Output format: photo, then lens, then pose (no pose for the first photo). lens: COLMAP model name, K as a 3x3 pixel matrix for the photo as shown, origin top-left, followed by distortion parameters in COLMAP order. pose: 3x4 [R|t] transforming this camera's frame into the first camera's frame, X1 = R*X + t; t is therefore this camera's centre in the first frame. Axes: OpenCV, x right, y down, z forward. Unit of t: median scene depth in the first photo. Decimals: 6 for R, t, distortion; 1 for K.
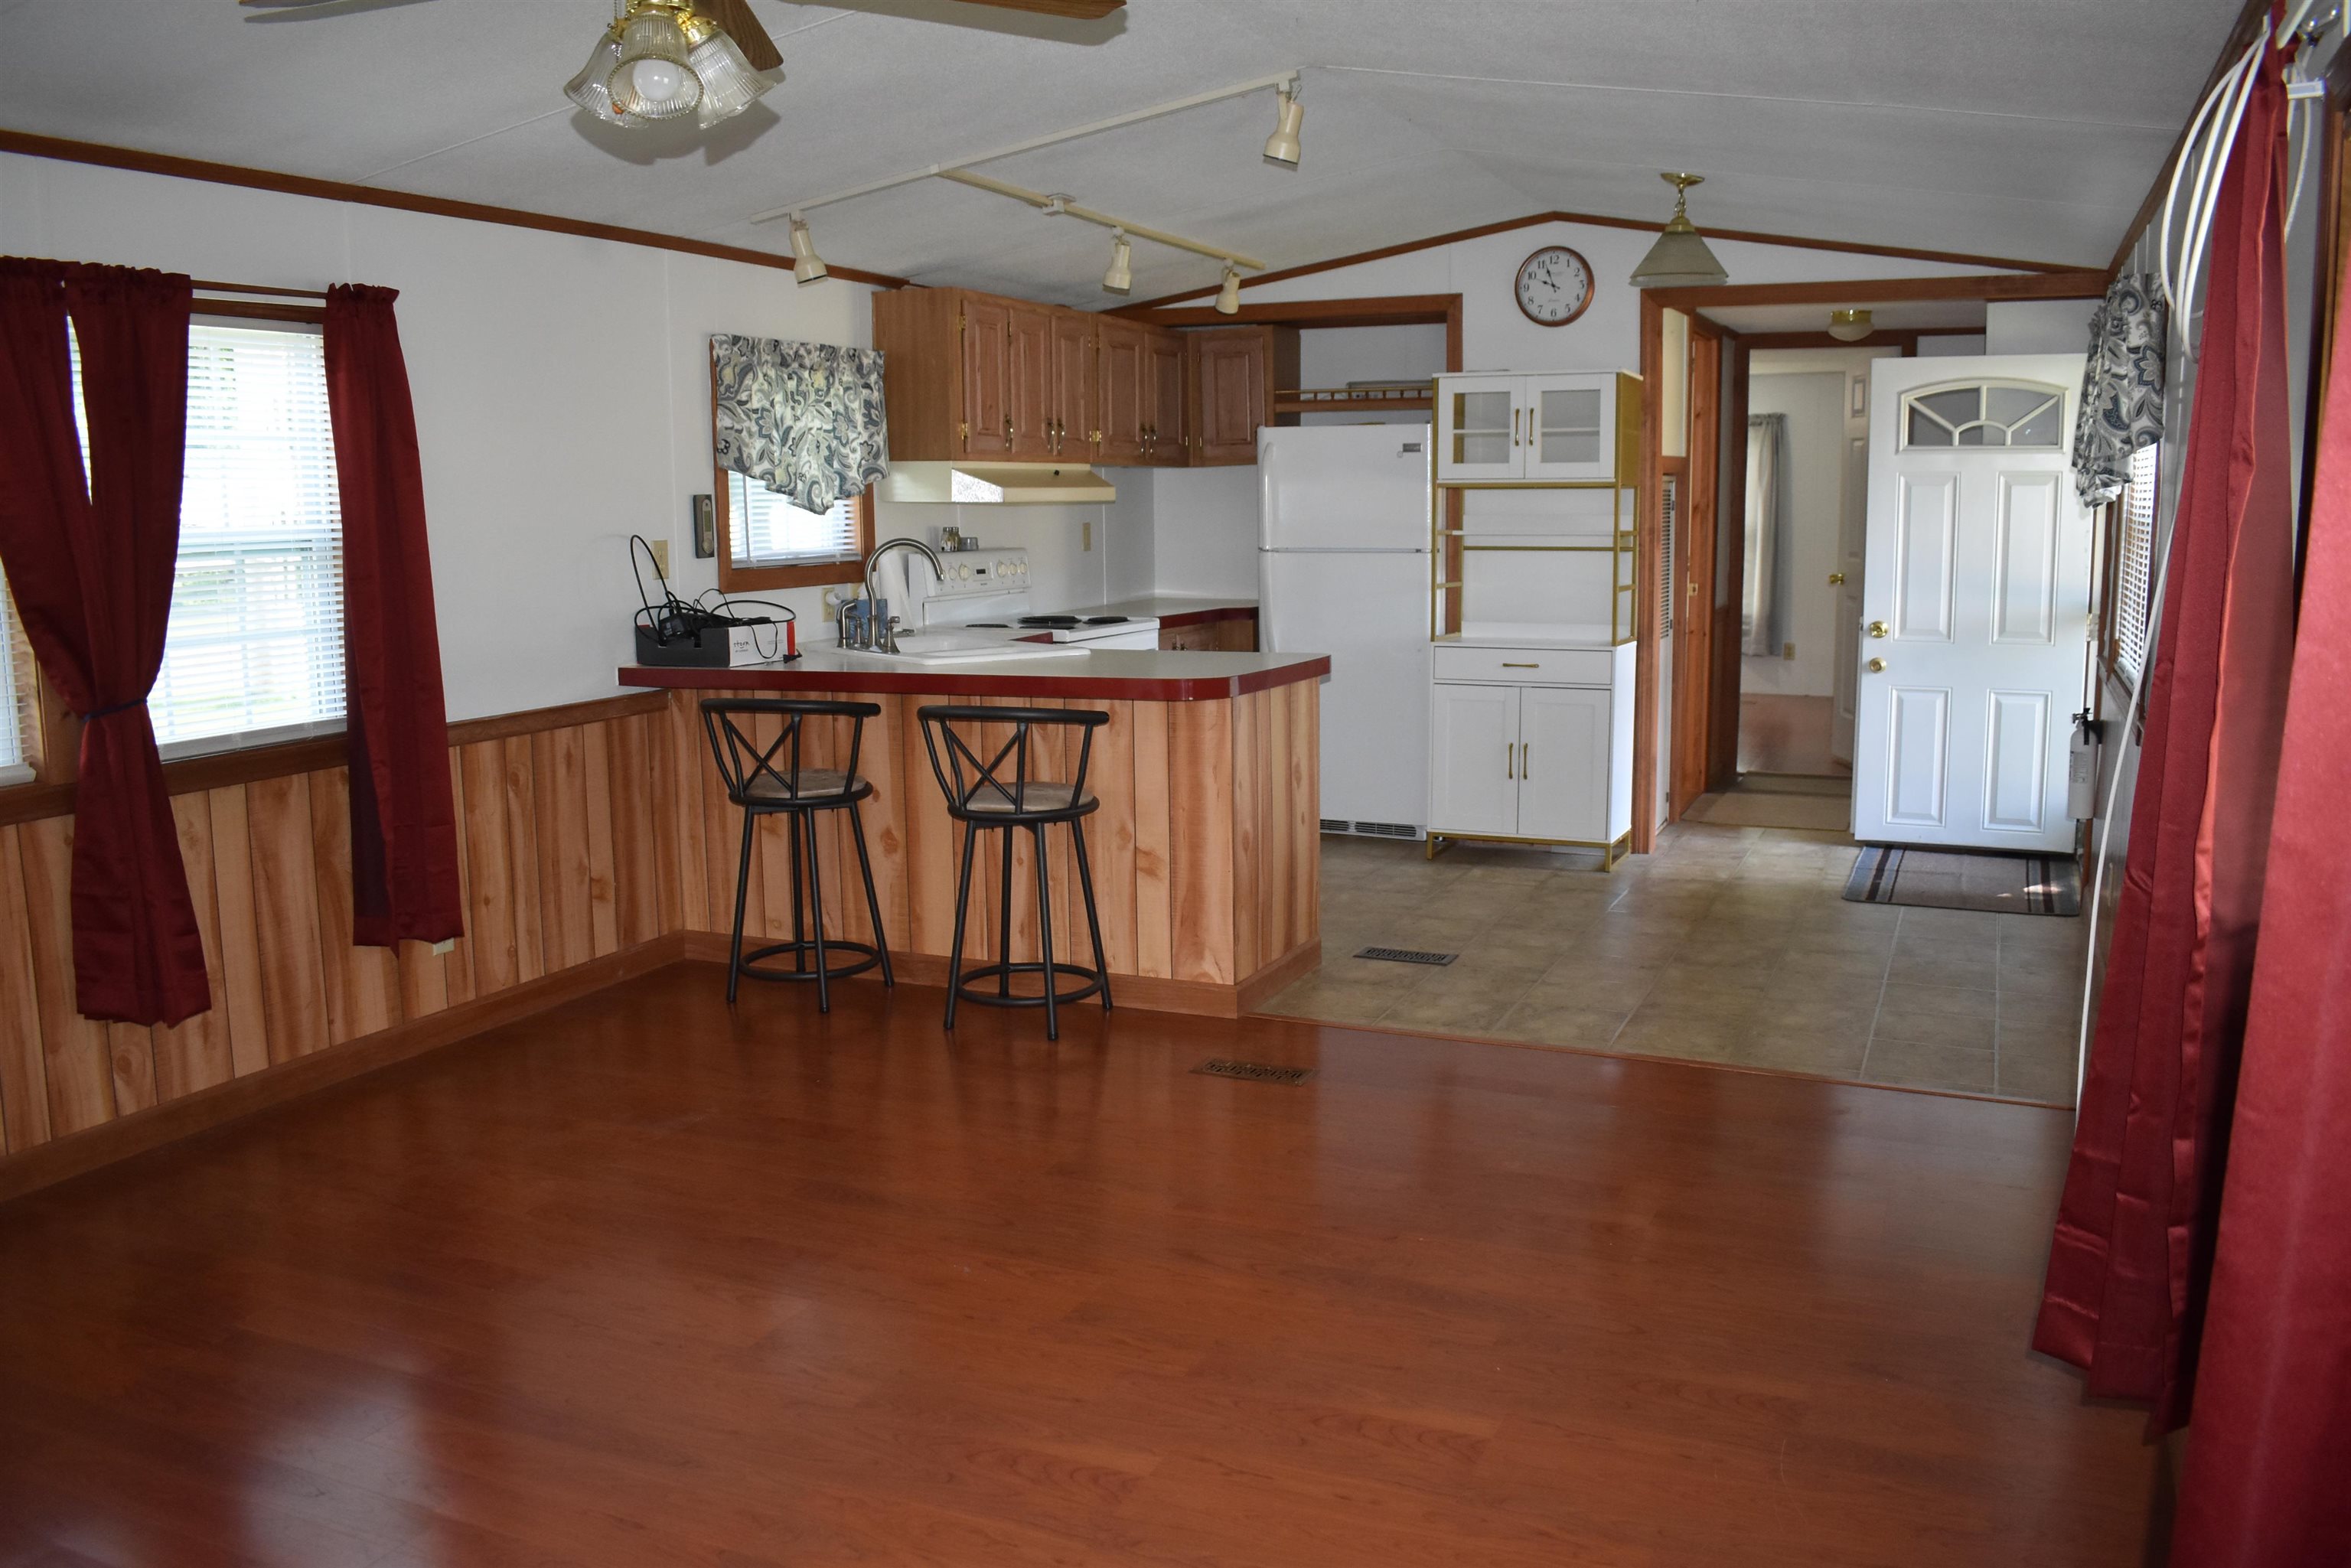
lens RADIAL K [[1865.2, 0, 1177.8], [0, 1865.2, 777.3], [0, 0, 1]] dist [-0.079585, -0.020188]
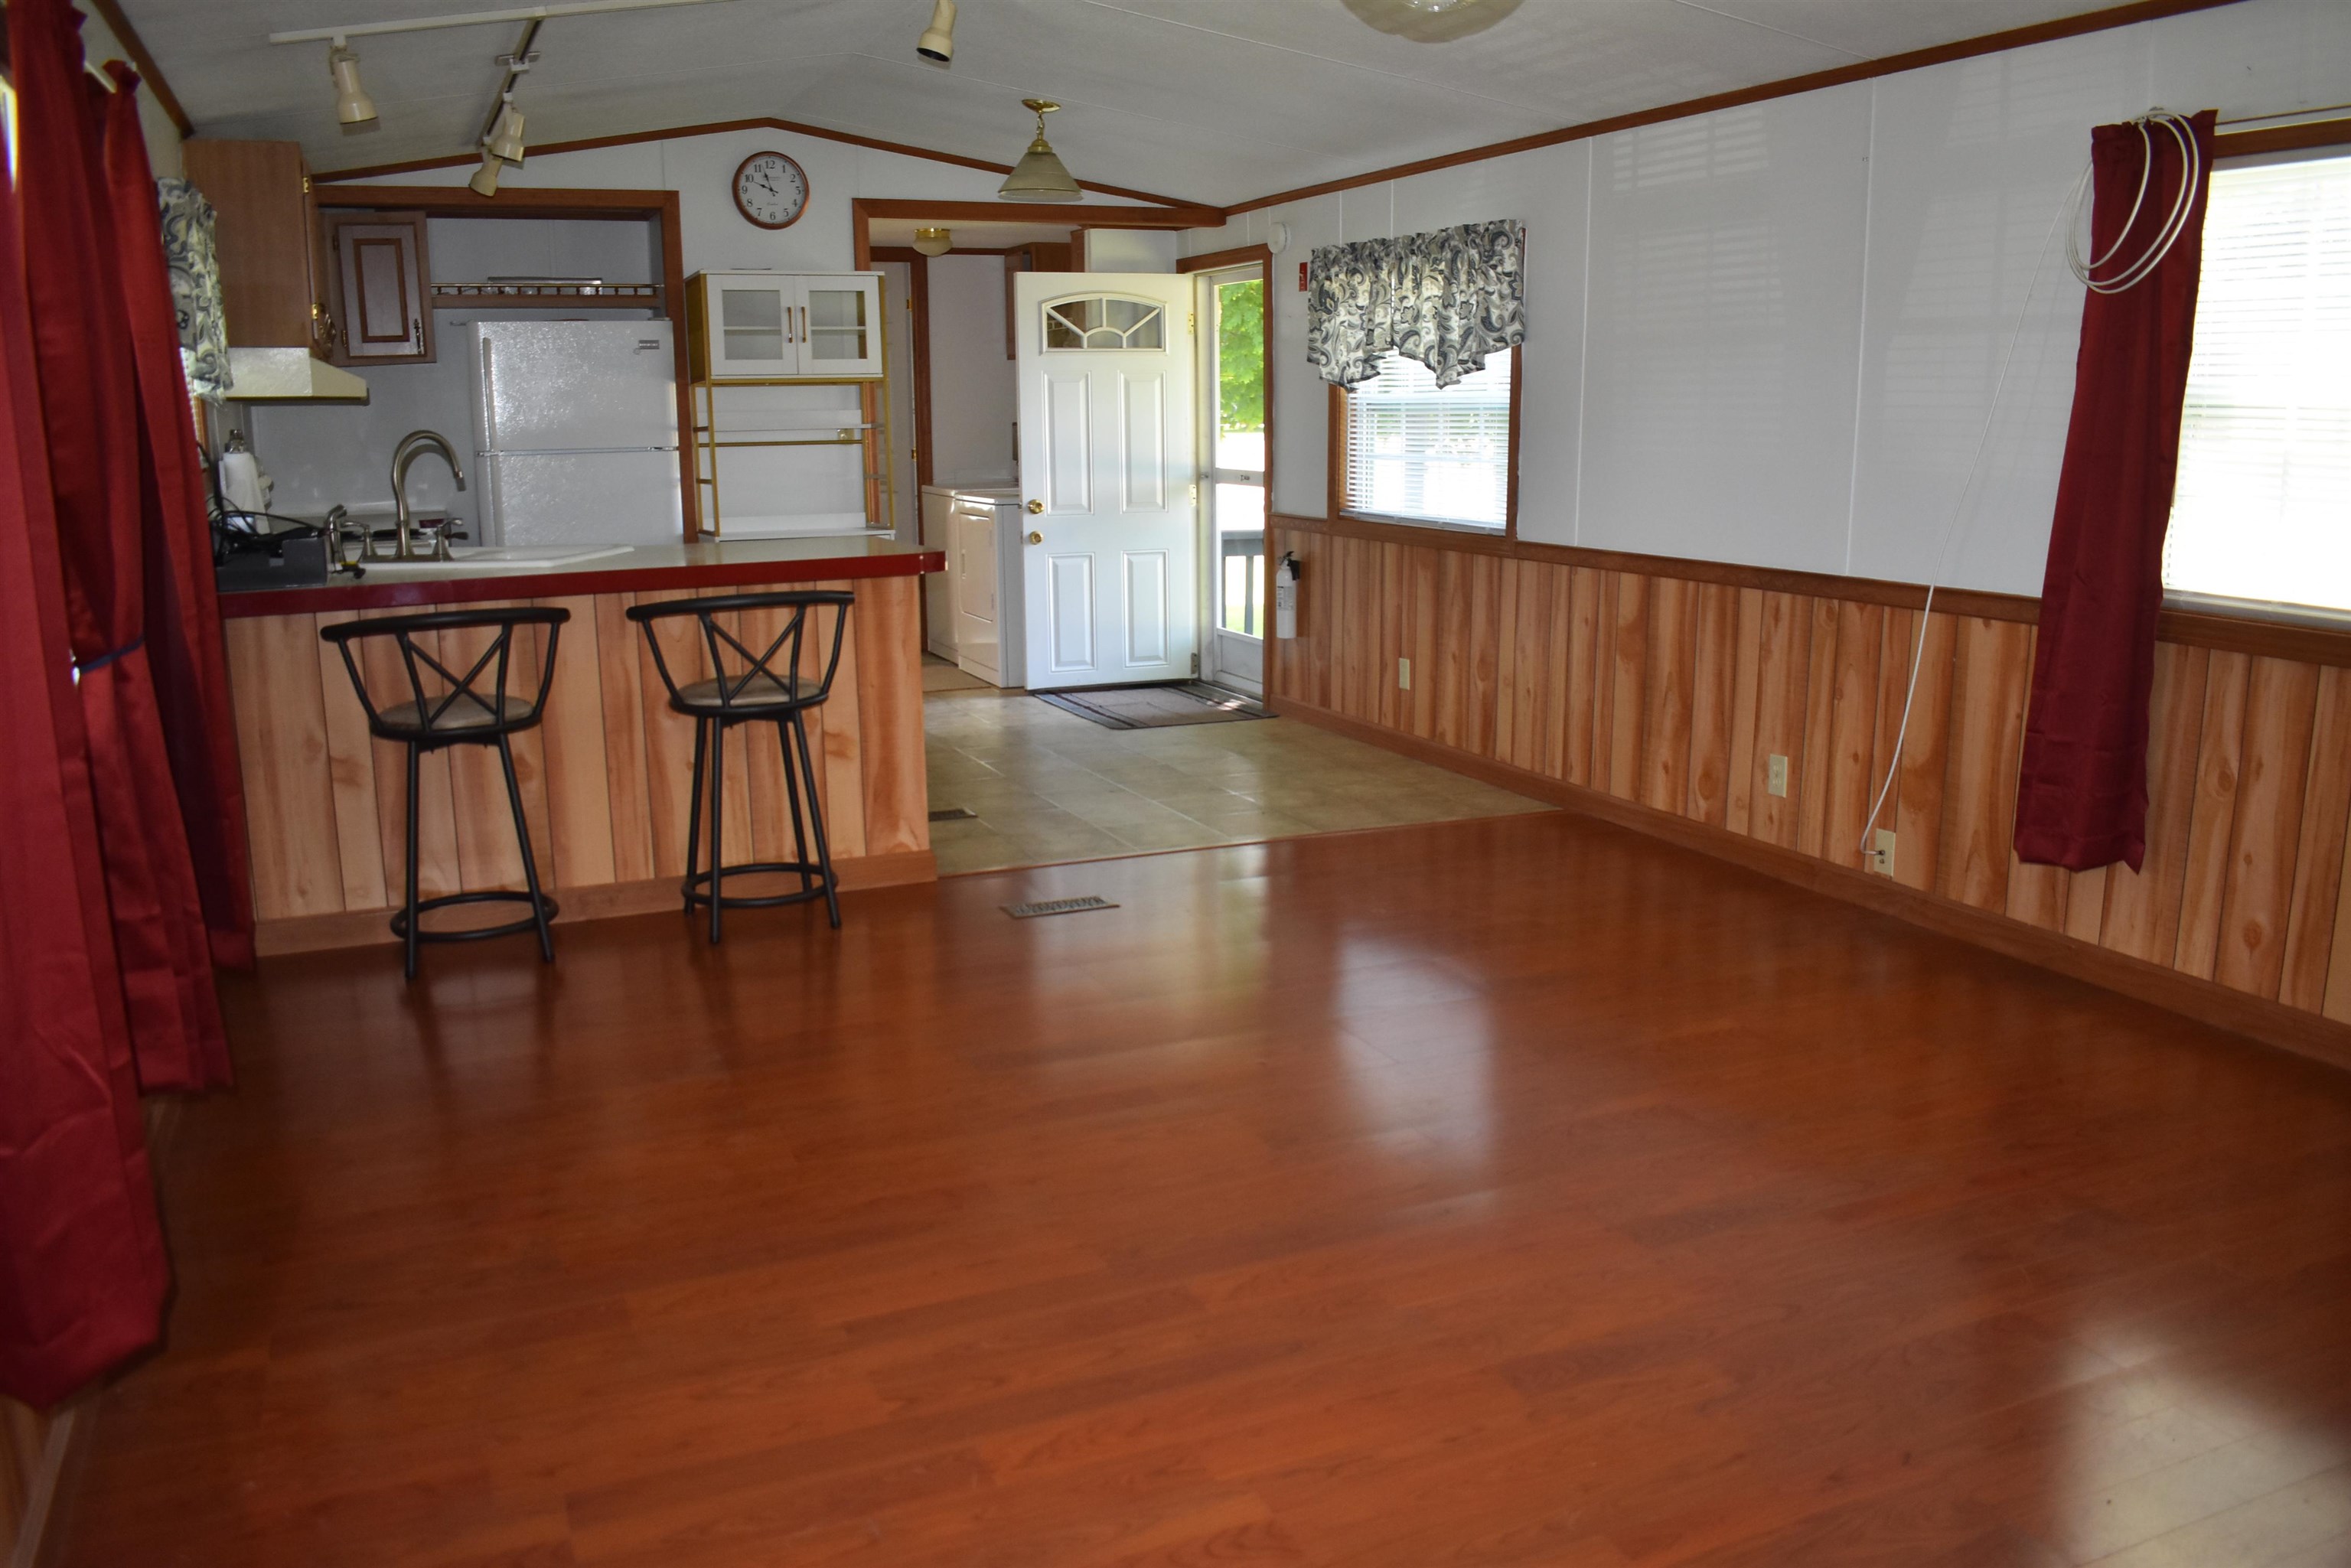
lens RADIAL K [[1865.2, 0, 1171.1], [0, 1865.2, 784.9], [0, 0, 1]] dist [-0.079585, -0.020188]
pose [[0.693524, -0.141530, 0.706394, -0.511180], [0.109841, 0.989823, 0.090476, -0.003451], [-0.712010, 0.014844, 0.702012, 0.139272]]
